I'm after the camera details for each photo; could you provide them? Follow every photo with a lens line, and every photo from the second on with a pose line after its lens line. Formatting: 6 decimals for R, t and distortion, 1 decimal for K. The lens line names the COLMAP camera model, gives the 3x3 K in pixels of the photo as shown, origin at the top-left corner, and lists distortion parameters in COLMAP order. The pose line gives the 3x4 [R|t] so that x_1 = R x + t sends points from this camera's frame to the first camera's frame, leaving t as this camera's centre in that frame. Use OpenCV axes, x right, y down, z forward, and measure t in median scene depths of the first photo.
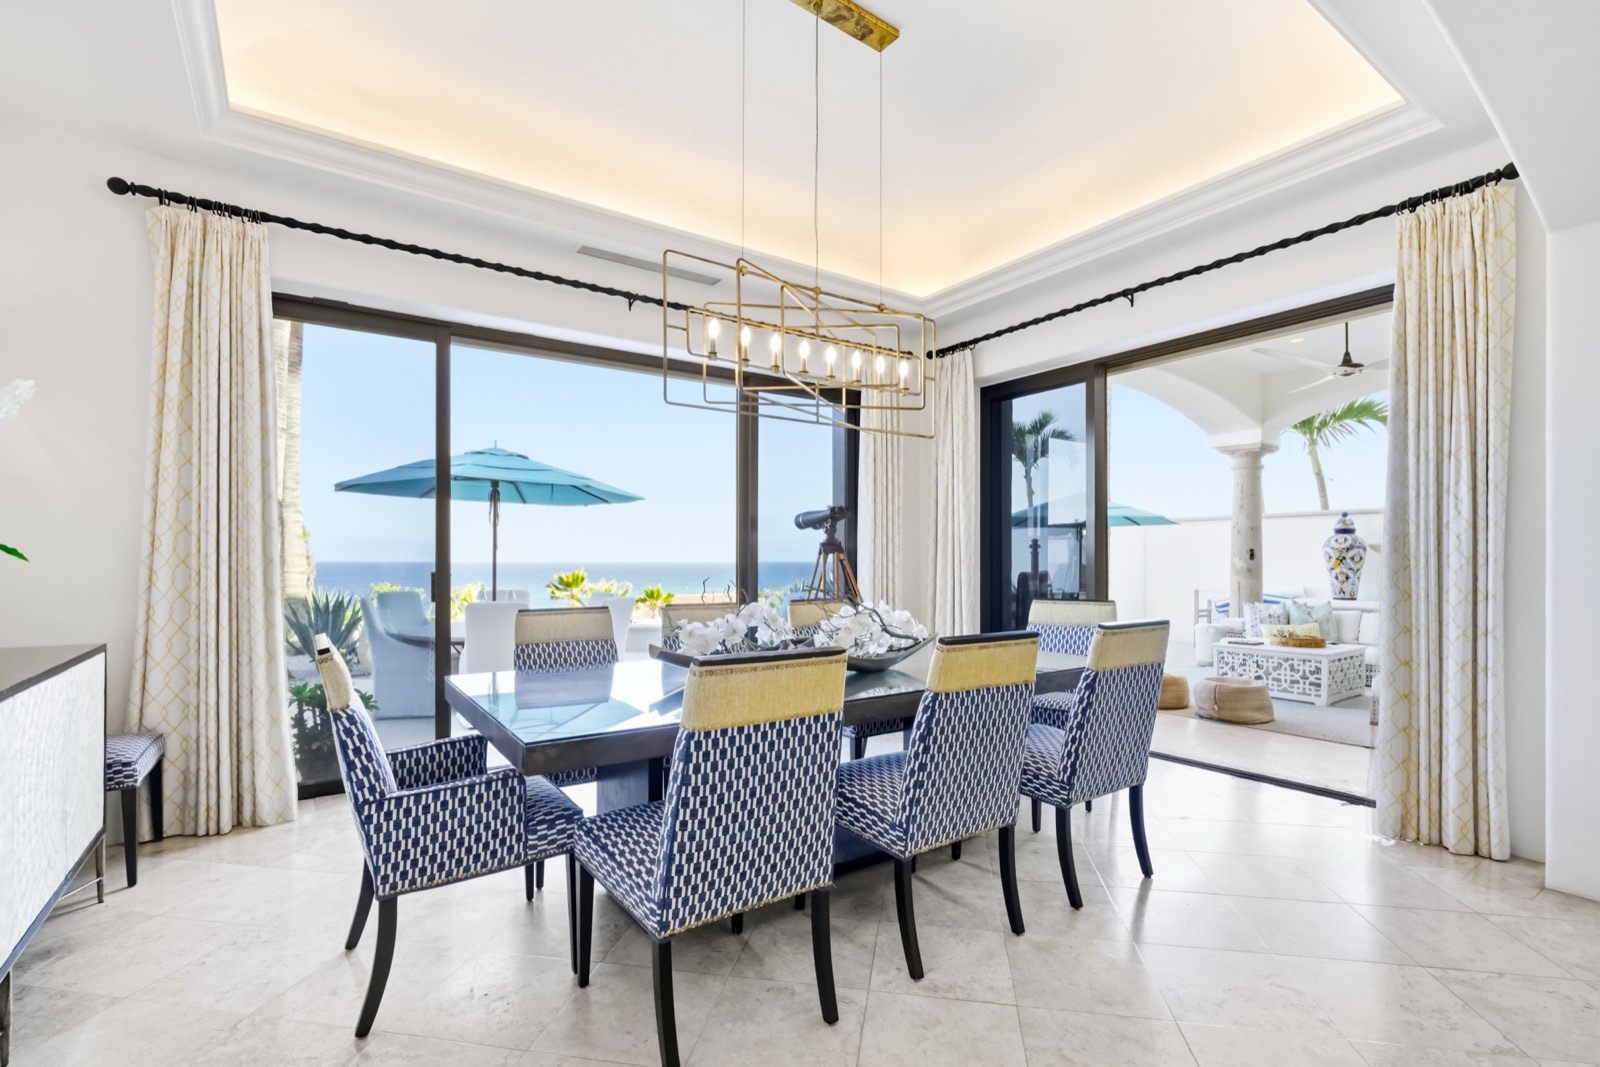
lens RADIAL K [[743.3, 0, 789.4], [0, 743.3, 565.2], [0, 0, 1]] dist [-0.003388, -0.000490]
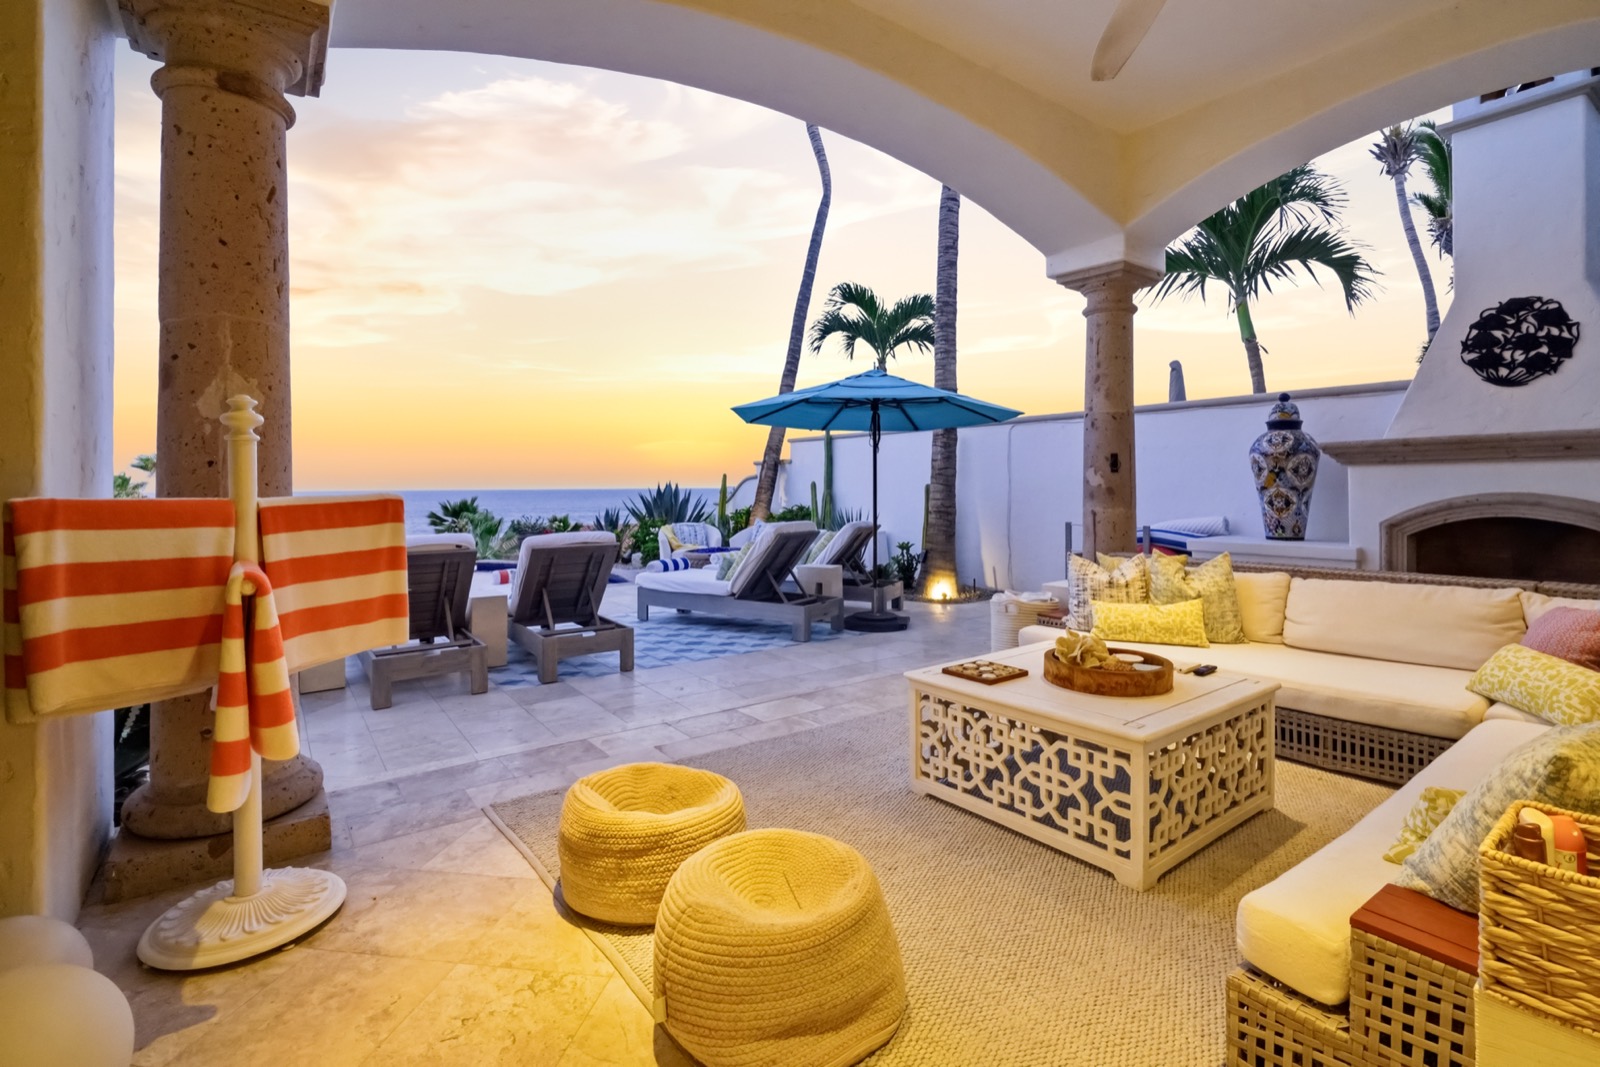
lens RADIAL K [[743.3, 0, 800.3], [0, 743.3, 487.2], [0, 0, 1]] dist [-0.003388, -0.000490]
pose [[0.999779, -0.007009, 0.019845, 0.365082], [0.007074, 0.999970, -0.003226, 0.003598], [-0.019821, 0.003365, 0.999798, 0.430948]]
